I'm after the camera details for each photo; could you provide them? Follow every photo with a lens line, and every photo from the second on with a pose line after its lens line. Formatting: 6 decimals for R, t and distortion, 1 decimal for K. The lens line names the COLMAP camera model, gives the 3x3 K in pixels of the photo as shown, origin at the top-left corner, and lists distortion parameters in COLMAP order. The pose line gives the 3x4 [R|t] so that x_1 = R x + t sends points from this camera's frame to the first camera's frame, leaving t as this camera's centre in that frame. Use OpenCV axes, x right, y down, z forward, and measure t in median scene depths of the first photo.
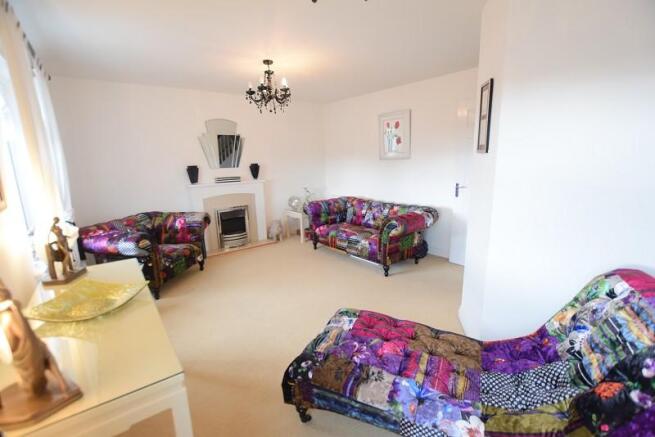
lens RADIAL K [[298.2, 0, 327.9], [0, 298.2, 220.3], [0, 0, 1]] dist [-0.024342, 0.000868]
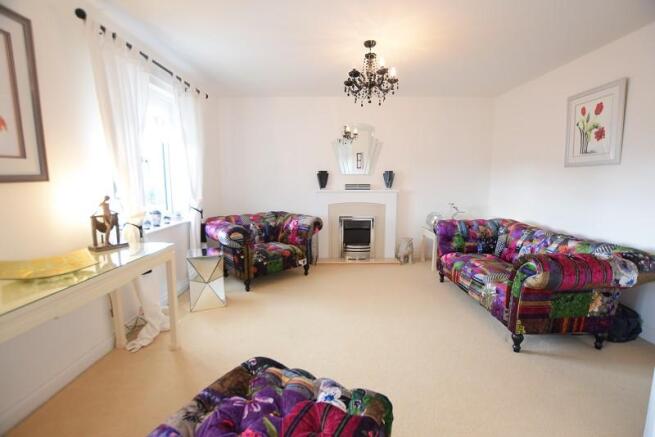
lens RADIAL K [[298.2, 0, 327.4], [0, 298.2, 220.3], [0, 0, 1]] dist [-0.024342, 0.000868]
pose [[0.781073, 0.109466, -0.614770, 0.202948], [-0.145531, 0.989315, -0.008741, -0.011820], [0.607245, 0.096295, 0.788658, 0.235585]]
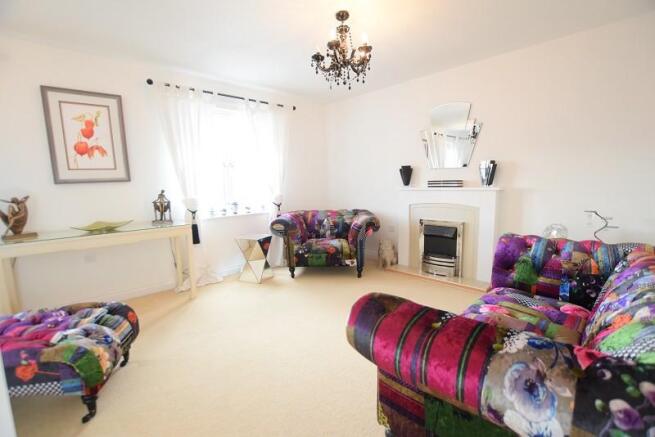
lens RADIAL K [[298.2, 0, 323.9], [0, 298.2, 220.0], [0, 0, 1]] dist [-0.024342, 0.000868]
pose [[0.086224, 0.149389, -0.985012, 0.428723], [-0.180560, 0.974664, 0.132014, -0.103231], [0.979777, 0.166471, 0.111013, 0.717459]]
